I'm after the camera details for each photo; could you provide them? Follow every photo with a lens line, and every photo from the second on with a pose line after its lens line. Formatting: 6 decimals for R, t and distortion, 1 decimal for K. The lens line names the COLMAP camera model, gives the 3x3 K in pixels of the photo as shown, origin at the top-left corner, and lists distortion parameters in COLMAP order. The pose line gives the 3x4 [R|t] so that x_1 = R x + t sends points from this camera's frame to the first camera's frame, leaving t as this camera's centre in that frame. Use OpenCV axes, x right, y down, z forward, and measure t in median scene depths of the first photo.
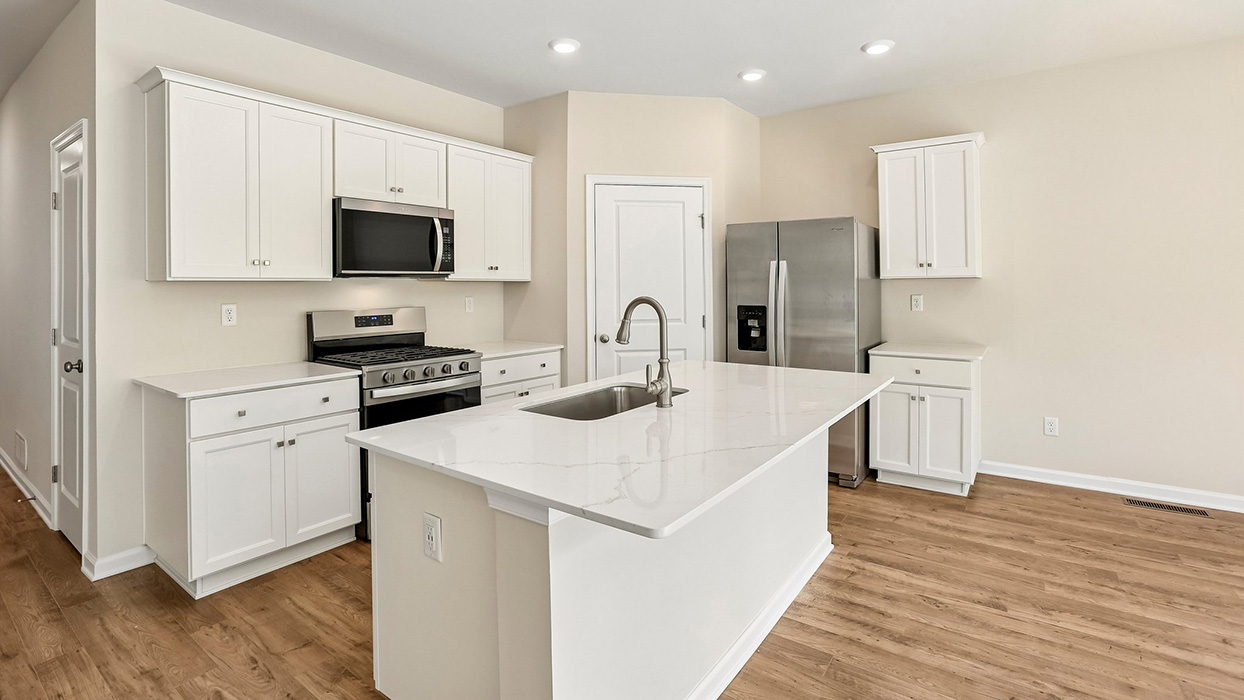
lens RADIAL K [[579.0, 0, 617.0], [0, 579.0, 287.1], [0, 0, 1]] dist [-0.038315, 0.010205]
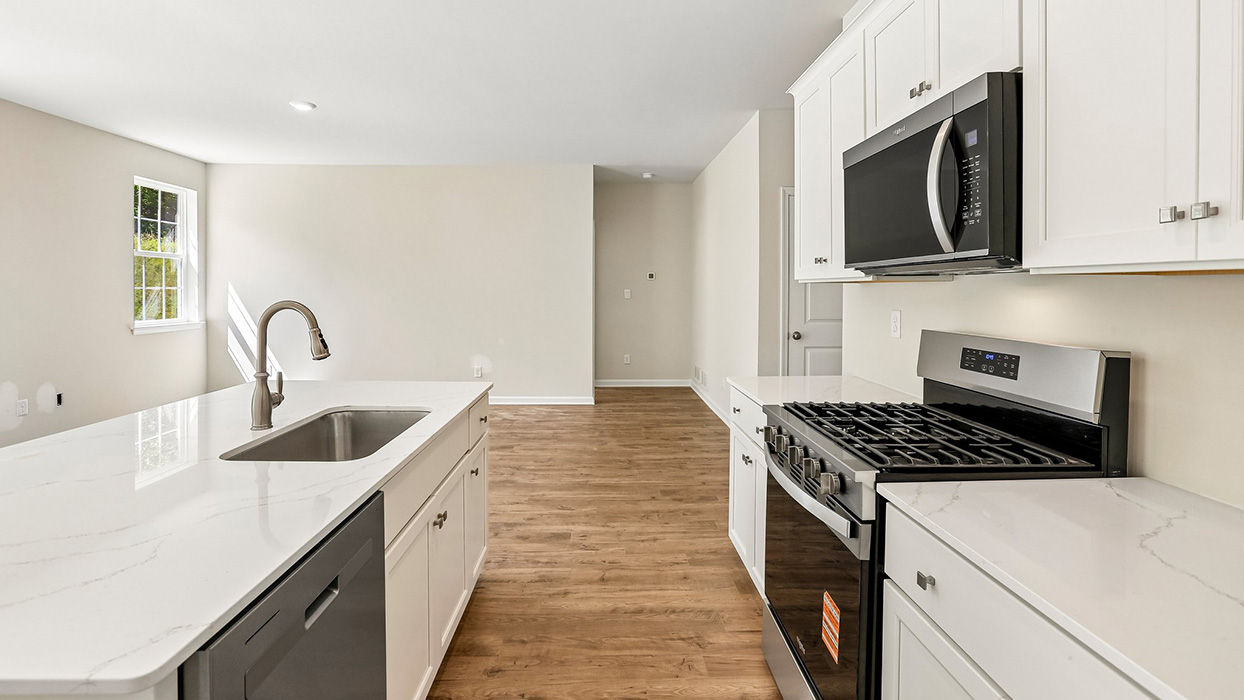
lens RADIAL K [[579.0, 0, 612.6], [0, 579.0, 303.6], [0, 0, 1]] dist [-0.038315, 0.010205]
pose [[-0.790357, 0.018658, -0.612362, 0.126782], [-0.001629, 0.999469, 0.032555, -0.005368], [0.612644, 0.026727, -0.789907, 1.319095]]
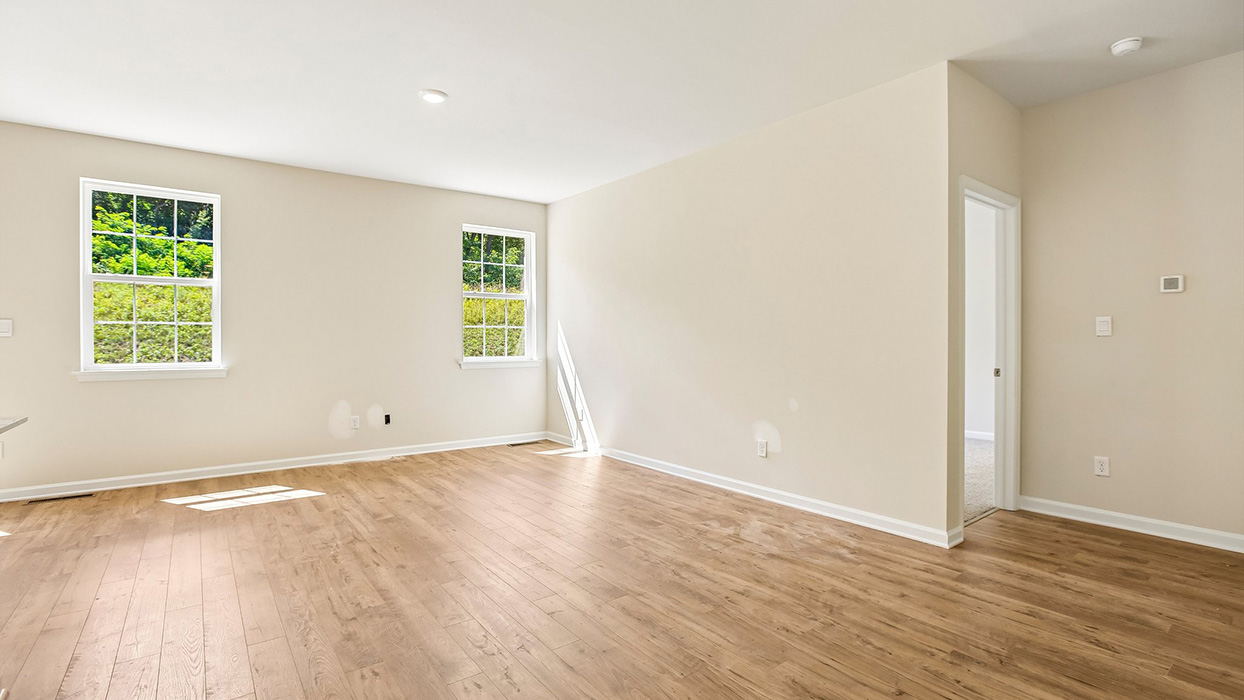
lens RADIAL K [[579.0, 0, 616.2], [0, 579.0, 344.3], [0, 0, 1]] dist [-0.038315, 0.010205]
pose [[-0.958939, 0.003623, 0.283588, -0.821935], [0.006582, 0.999933, 0.009481, 0.052971], [-0.283535, 0.010959, -0.958899, 0.760421]]
